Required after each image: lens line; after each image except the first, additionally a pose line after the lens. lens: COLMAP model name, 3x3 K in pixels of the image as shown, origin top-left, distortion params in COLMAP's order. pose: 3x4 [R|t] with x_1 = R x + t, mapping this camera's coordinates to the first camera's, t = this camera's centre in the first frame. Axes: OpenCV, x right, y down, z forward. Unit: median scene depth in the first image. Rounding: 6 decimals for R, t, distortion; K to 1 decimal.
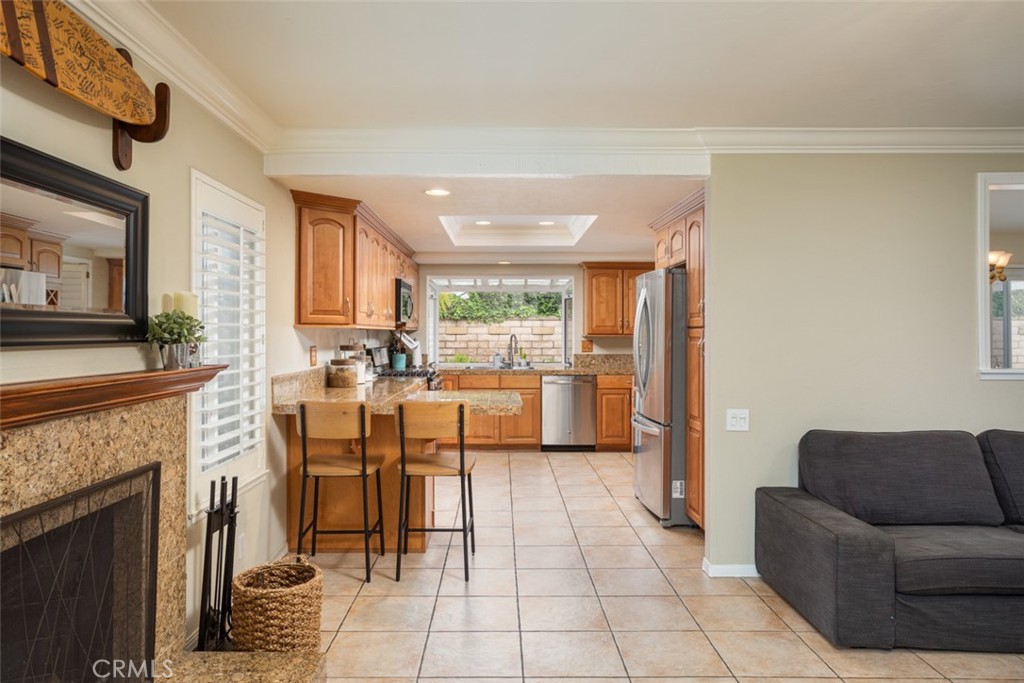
lens RADIAL K [[676.9, 0, 502.1], [0, 676.9, 323.9], [0, 0, 1]] dist [-0.000038, 0.002949]
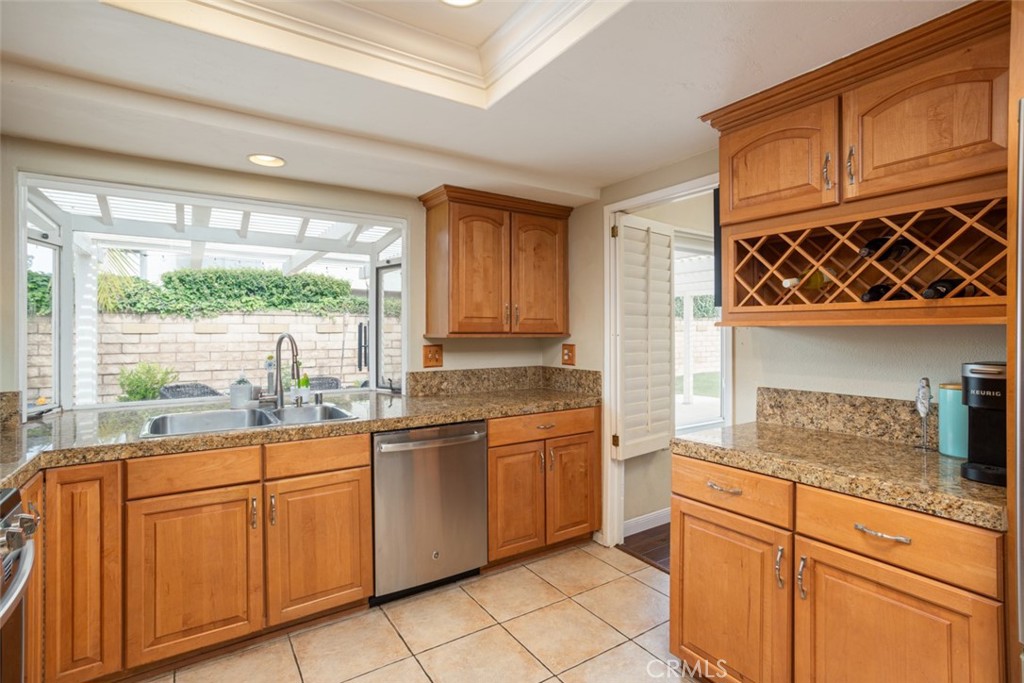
lens RADIAL K [[492.9, 0, 509.8], [0, 492.9, 333.7], [0, 0, 1]] dist [-0.053483, 0.033781]
pose [[0.840269, -0.004668, 0.542149, -0.038037], [-0.005185, 0.999848, 0.016646, 0.010951], [-0.542144, -0.016798, 0.840118, 0.791658]]
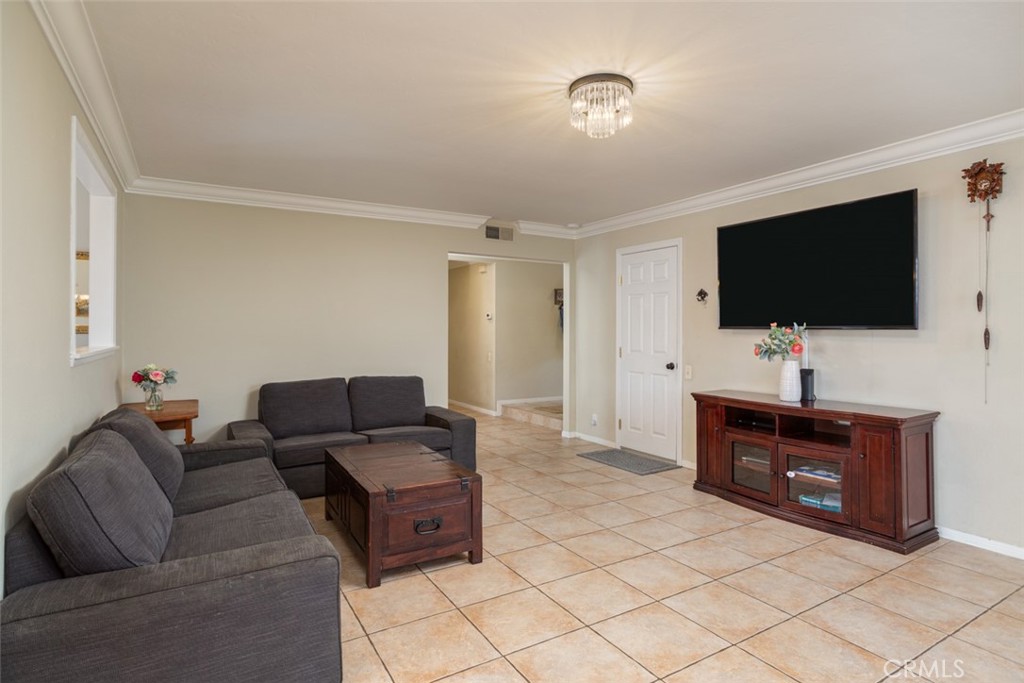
lens RADIAL K [[532.9, 0, 513.6], [0, 532.9, 333.7], [0, 0, 1]] dist [-0.032567, 0.000018]
pose [[-0.508843, -0.007754, 0.860824, -0.066265], [-0.014296, 0.999898, 0.000557, 0.018398], [-0.860741, -0.012023, -0.508902, 0.484897]]
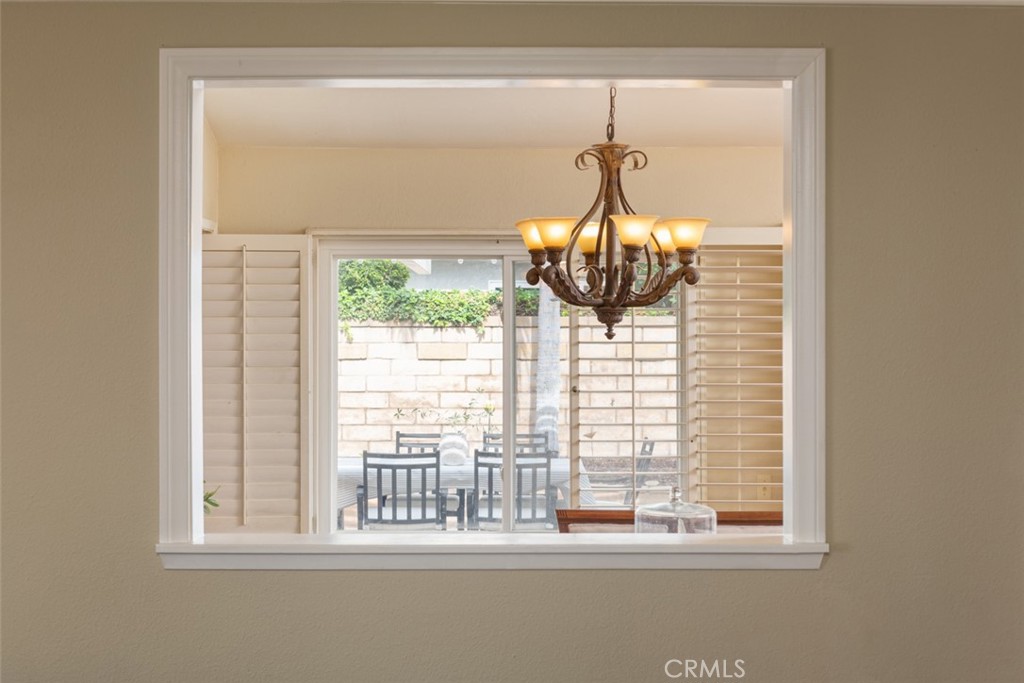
lens RADIAL K [[1519.7, 0, 512.0], [0, 1519.7, 341.5], [0, 0, 1]] dist [0.020988, 0.033732]
pose [[0.999970, 0.002522, -0.007277, 0.516656], [-0.002350, 0.999720, 0.023543, -0.041514], [0.007334, -0.023525, 0.999696, 0.059659]]
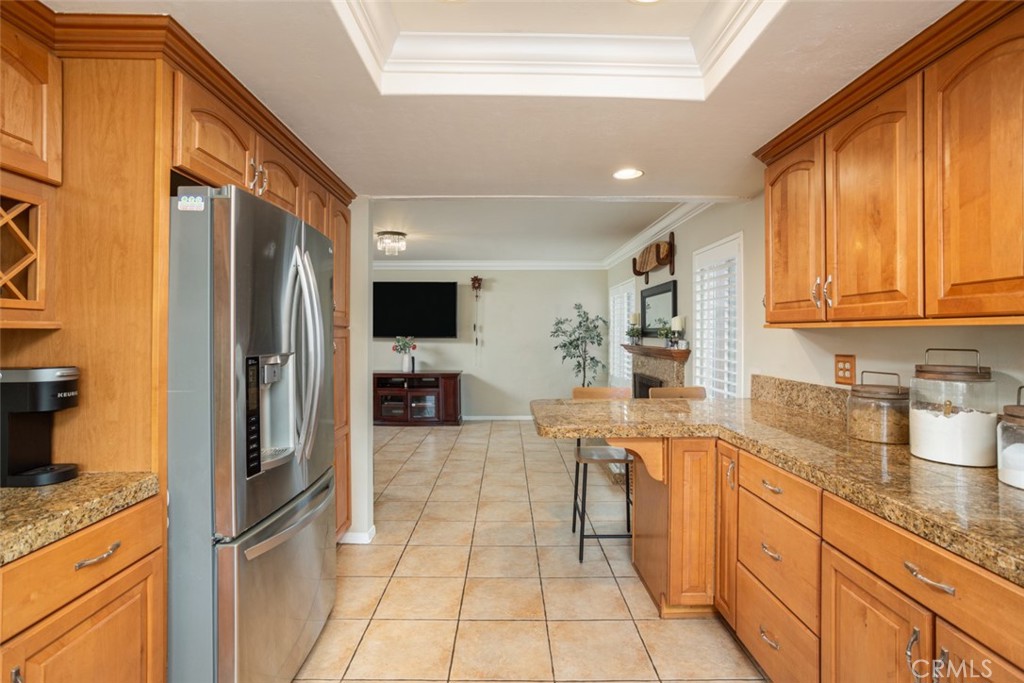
lens RADIAL K [[492.9, 0, 509.8], [0, 492.9, 333.7], [0, 0, 1]] dist [-0.053483, 0.033781]
pose [[-0.999984, -0.002511, -0.005006, 0.039148], [-0.002444, 0.999908, -0.013335, 0.013594], [0.005039, -0.013323, -0.999899, 1.045636]]
